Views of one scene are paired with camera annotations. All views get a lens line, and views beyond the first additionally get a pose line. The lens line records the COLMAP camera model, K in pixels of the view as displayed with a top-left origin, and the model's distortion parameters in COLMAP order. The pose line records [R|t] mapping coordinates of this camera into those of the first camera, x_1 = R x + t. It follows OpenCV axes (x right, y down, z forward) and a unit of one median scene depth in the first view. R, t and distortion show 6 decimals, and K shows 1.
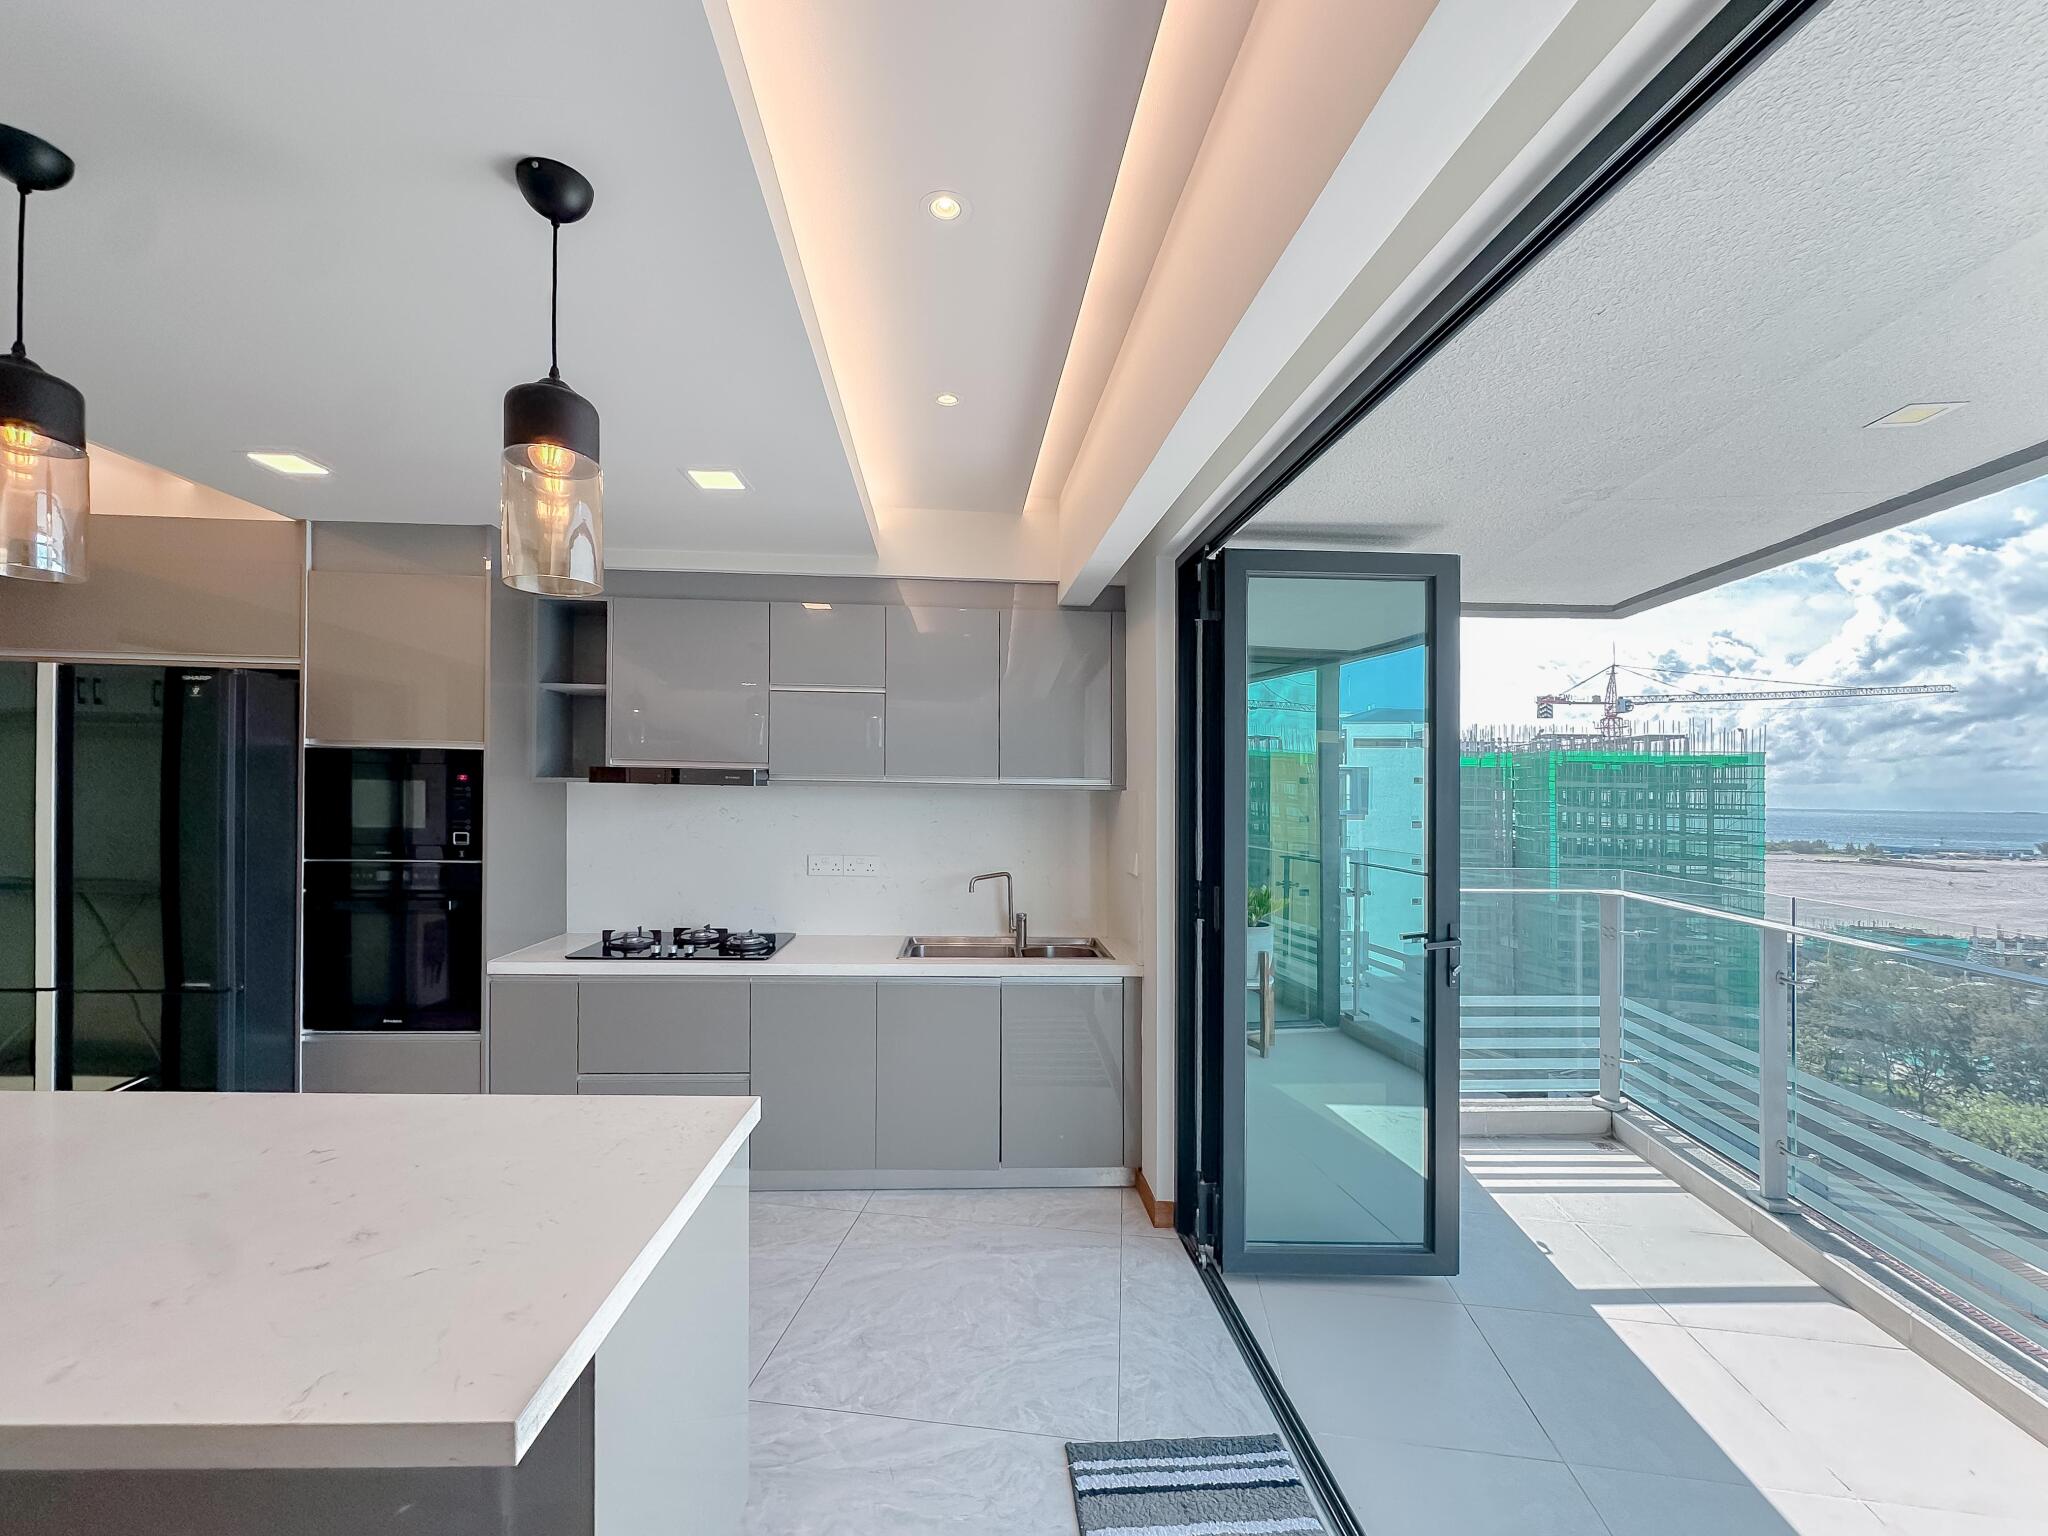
lens RADIAL K [[831.1, 0, 1010.0], [0, 831.1, 768.9], [0, 0, 1]] dist [0.003929, -0.000373]
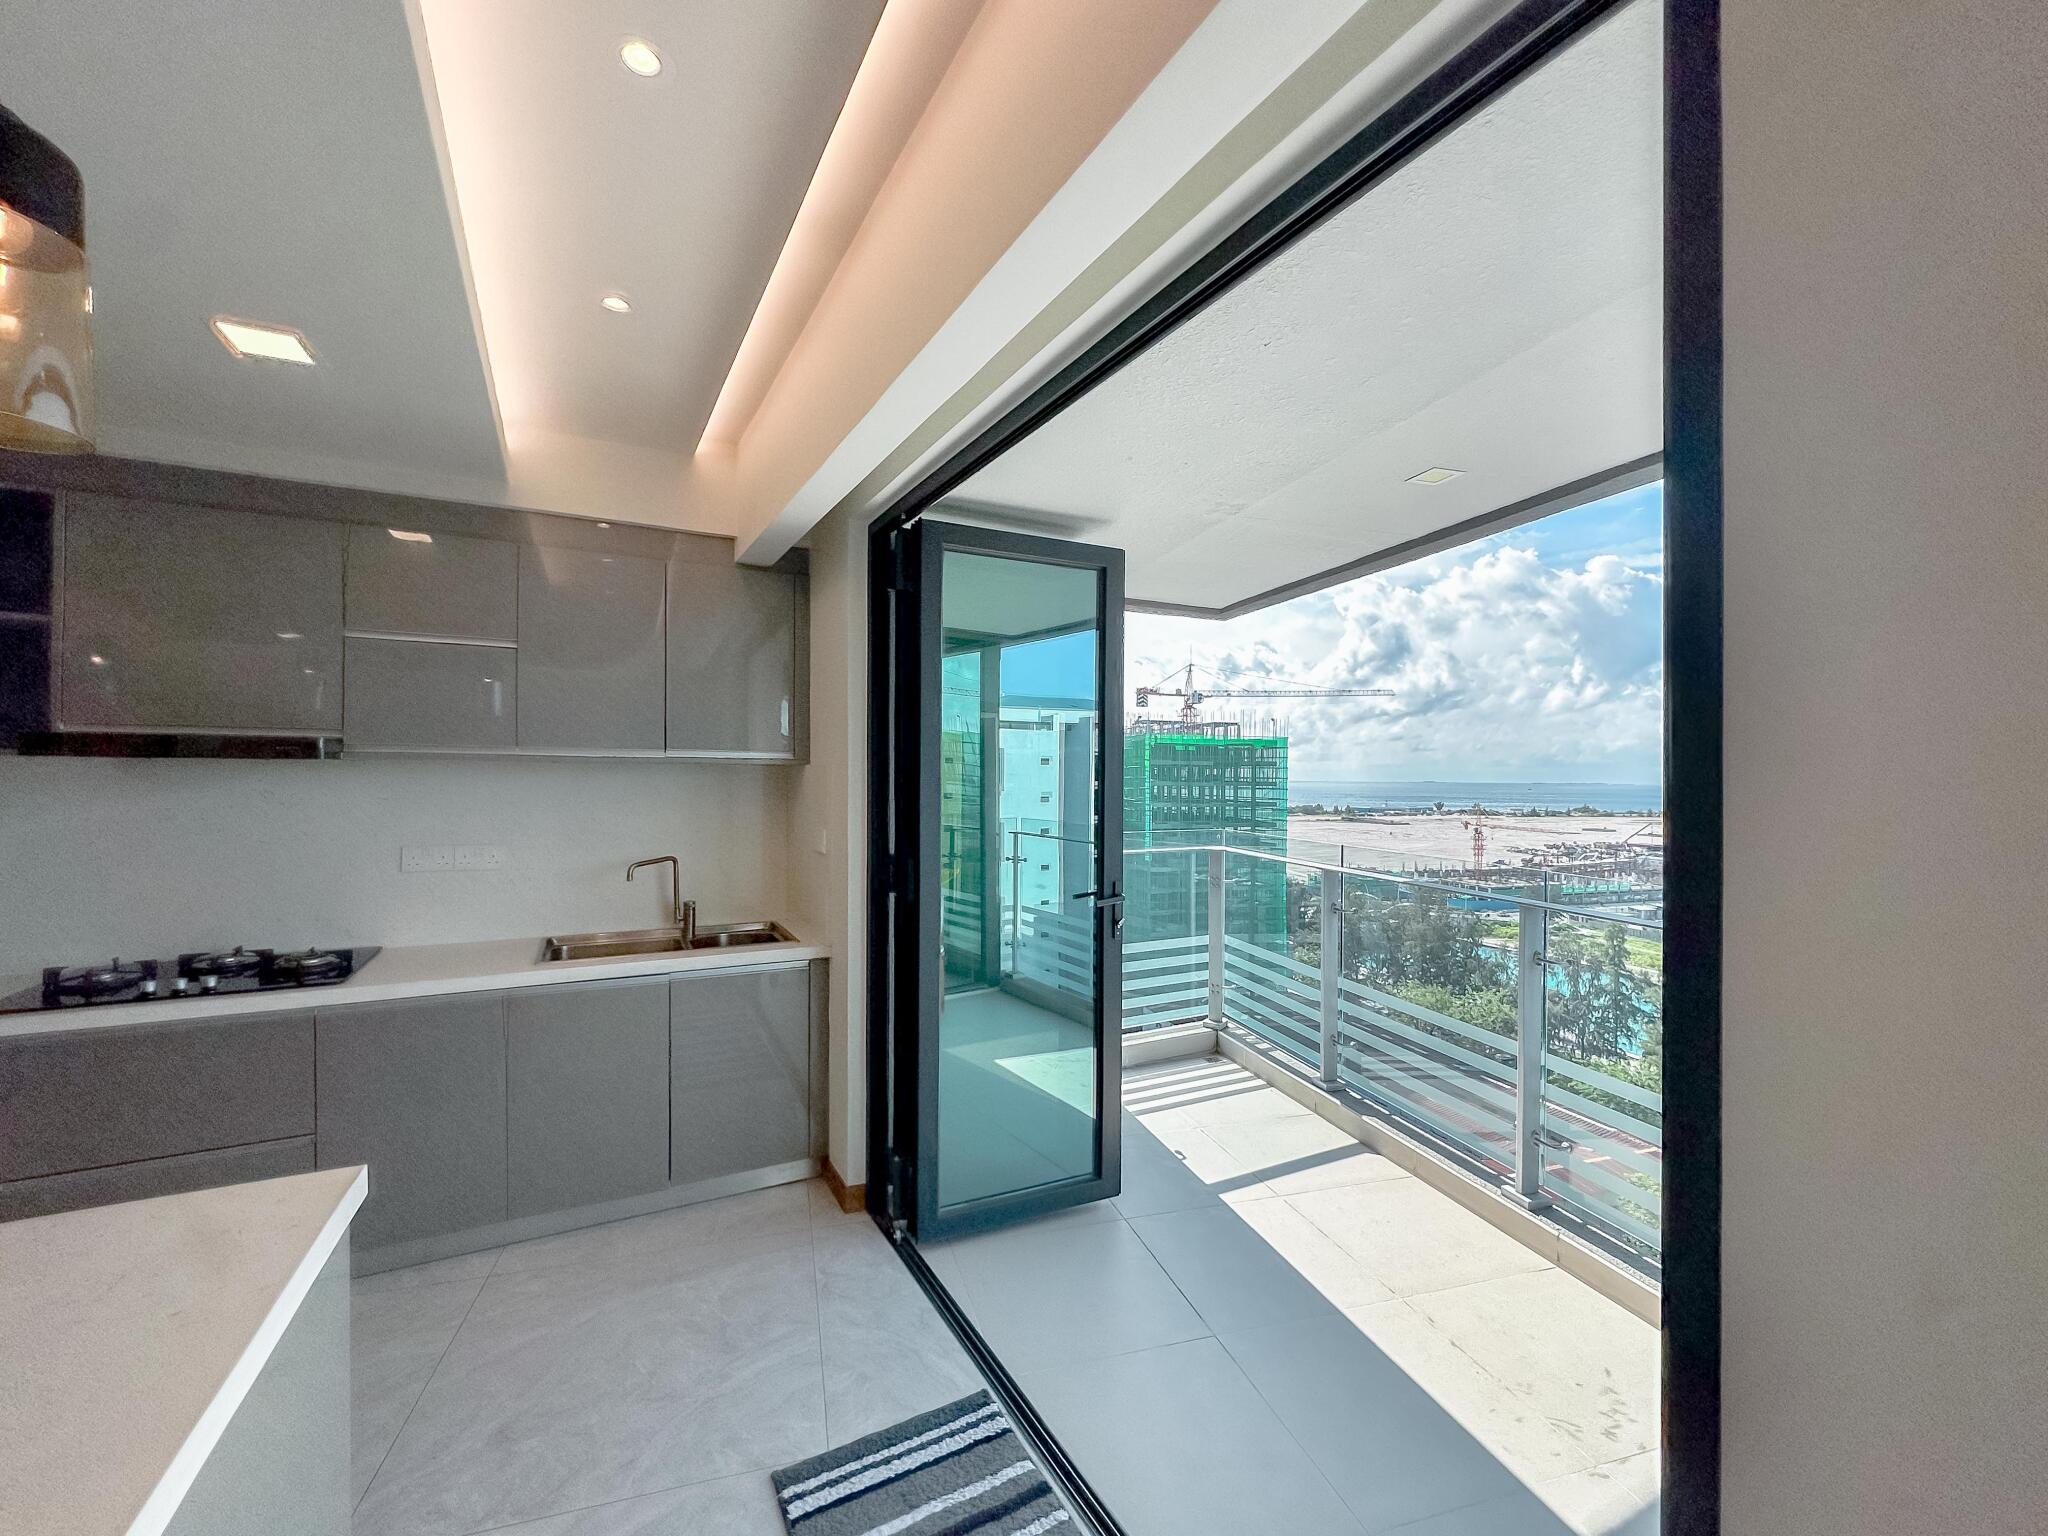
lens RADIAL K [[831.1, 0, 1020.5], [0, 831.1, 754.1], [0, 0, 1]] dist [0.003929, -0.000373]
pose [[0.910675, 0.001540, 0.413121, -0.036545], [-0.004572, 0.999969, 0.006350, 0.007947], [-0.413099, -0.007672, 0.910654, 0.034570]]
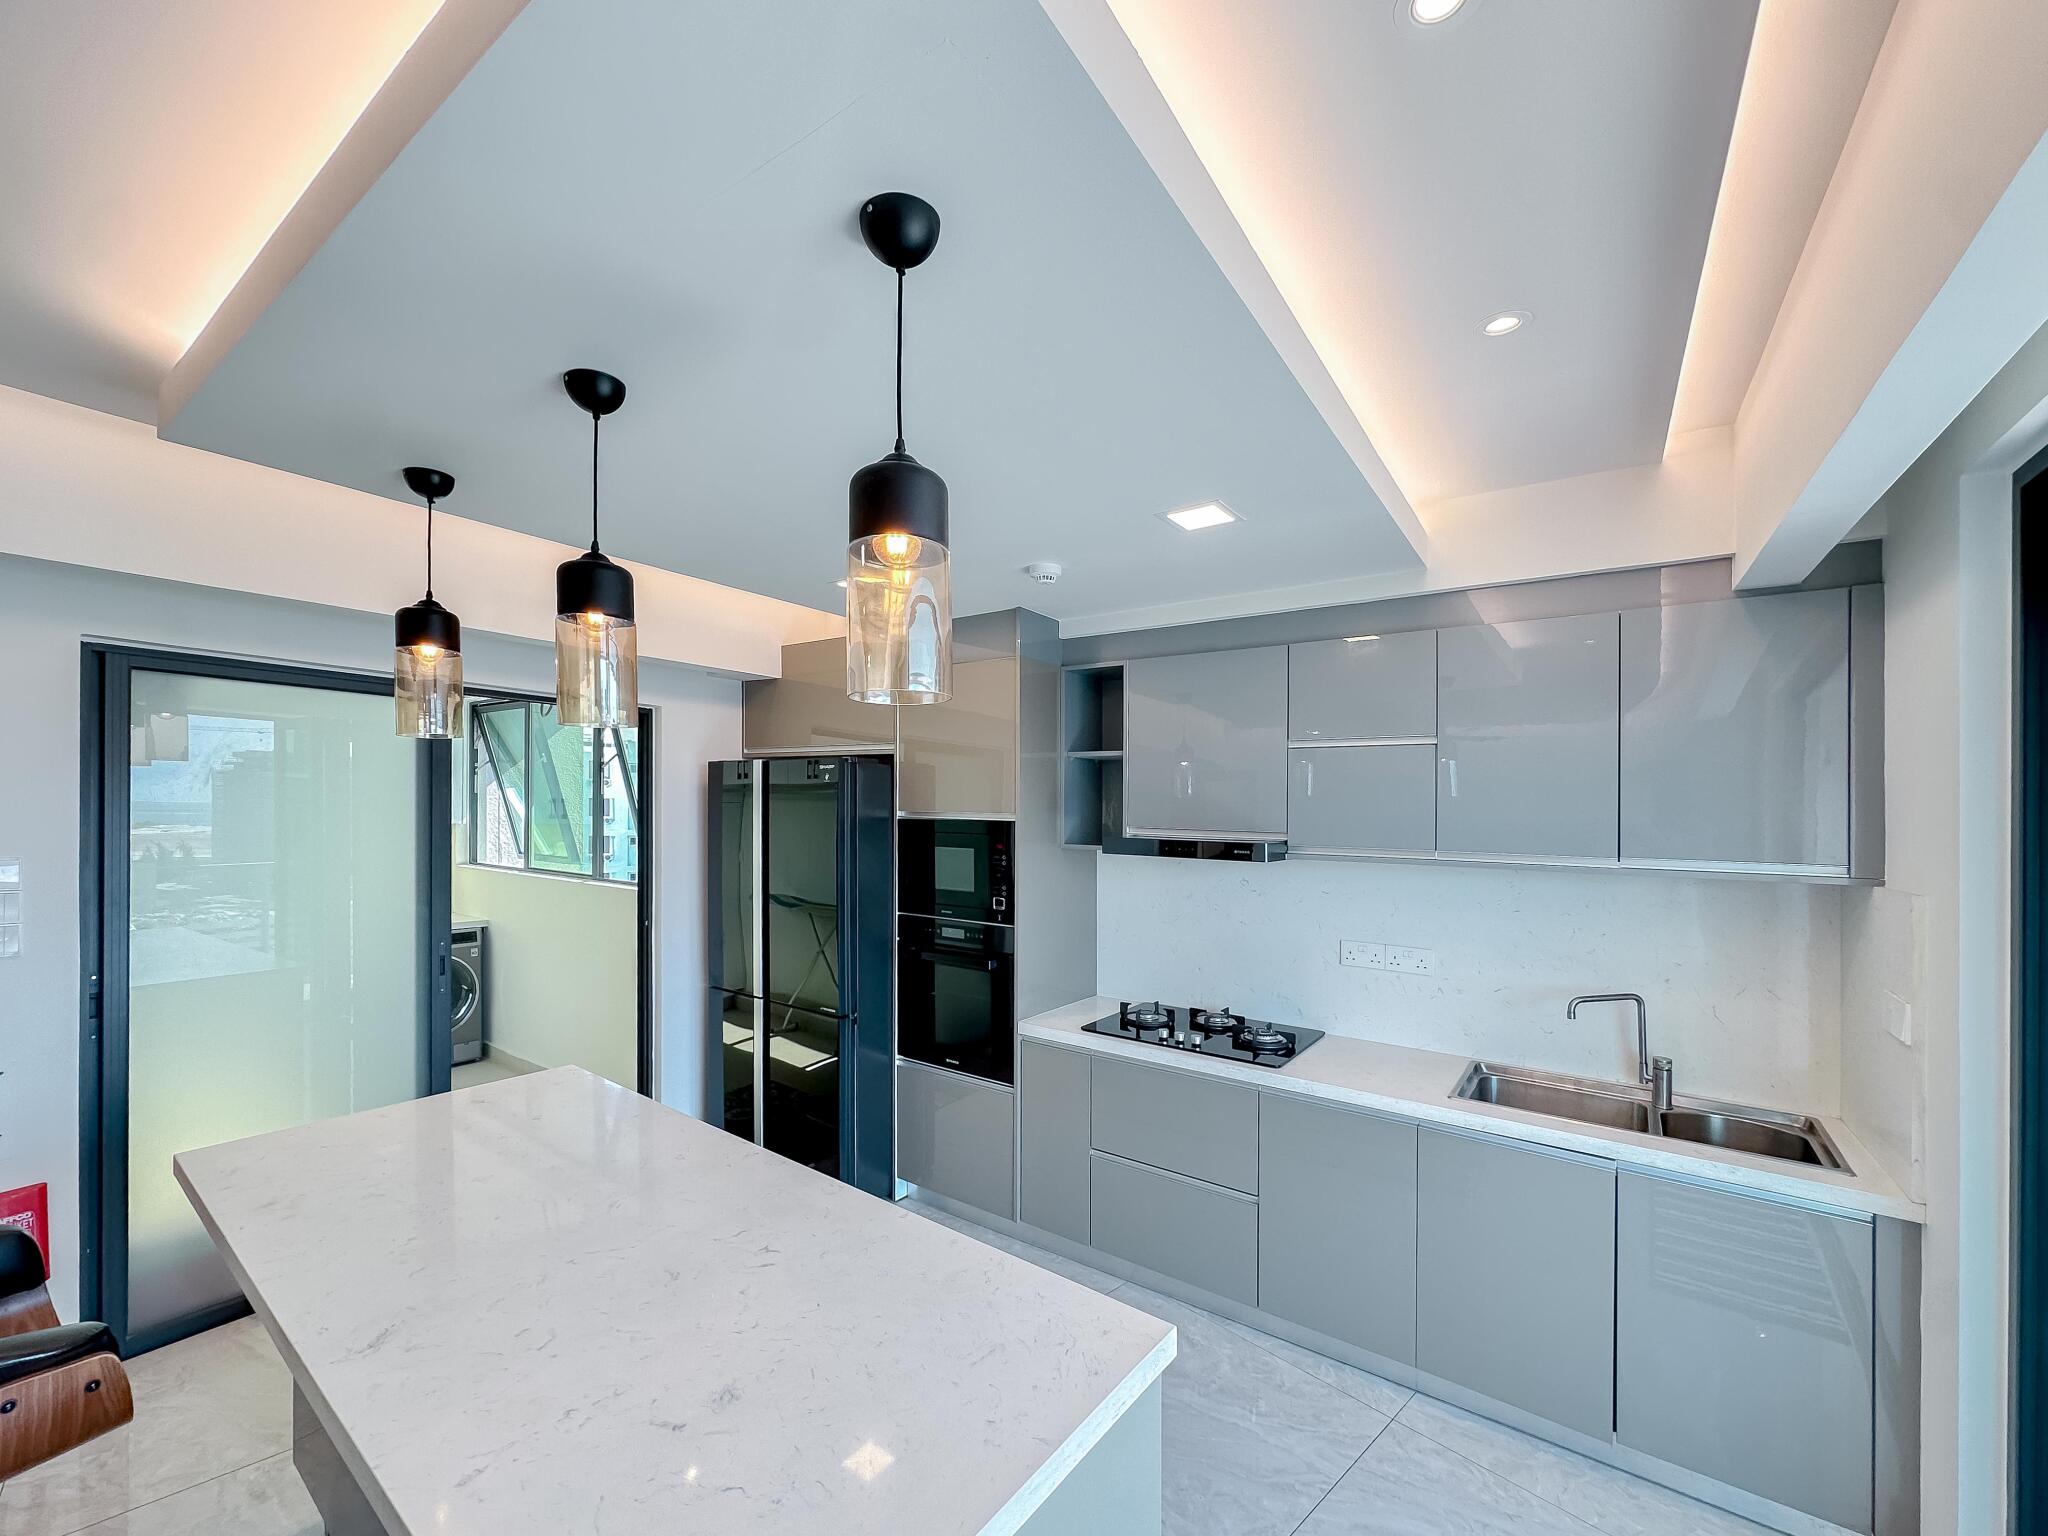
lens RADIAL K [[831.1, 0, 1022.9], [0, 831.1, 812.5], [0, 0, 1]] dist [0.003929, -0.000373]
pose [[0.779241, 0.000020, -0.626725, 0.036117], [0.010663, 0.999855, 0.013290, -0.044240], [0.626634, -0.017039, 0.779127, 0.166897]]
